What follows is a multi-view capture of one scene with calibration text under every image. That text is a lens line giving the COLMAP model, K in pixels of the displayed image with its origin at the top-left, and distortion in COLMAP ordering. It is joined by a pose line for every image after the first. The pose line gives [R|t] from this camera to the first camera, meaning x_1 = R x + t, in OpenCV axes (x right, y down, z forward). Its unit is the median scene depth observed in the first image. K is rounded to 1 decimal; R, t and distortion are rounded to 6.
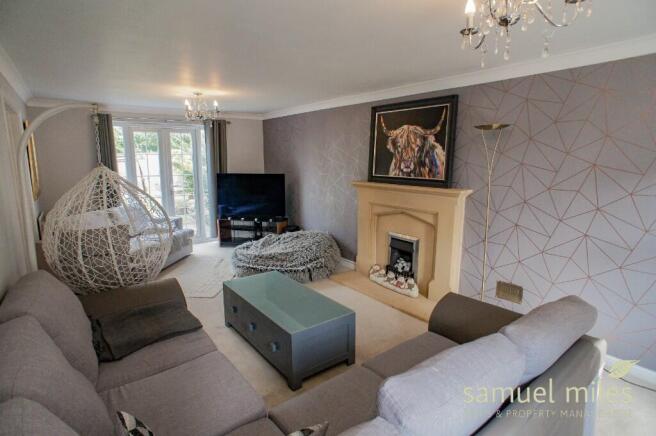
lens RADIAL K [[362.8, 0, 329.4], [0, 362.8, 219.0], [0, 0, 1]] dist [-0.062517, 0.045904]
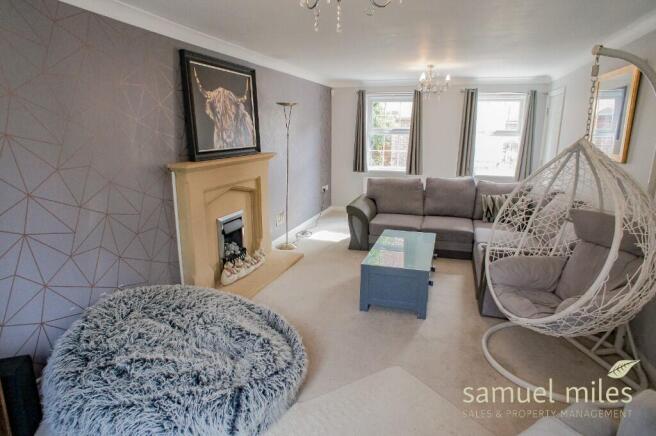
lens RADIAL K [[362.8, 0, 329.4], [0, 362.8, 219.0], [0, 0, 1]] dist [-0.062517, 0.045904]
pose [[-0.567639, -0.169631, 0.805612, -0.665835], [0.179023, 0.929695, 0.321898, -0.194153], [-0.803577, 0.326945, -0.497364, 1.291808]]
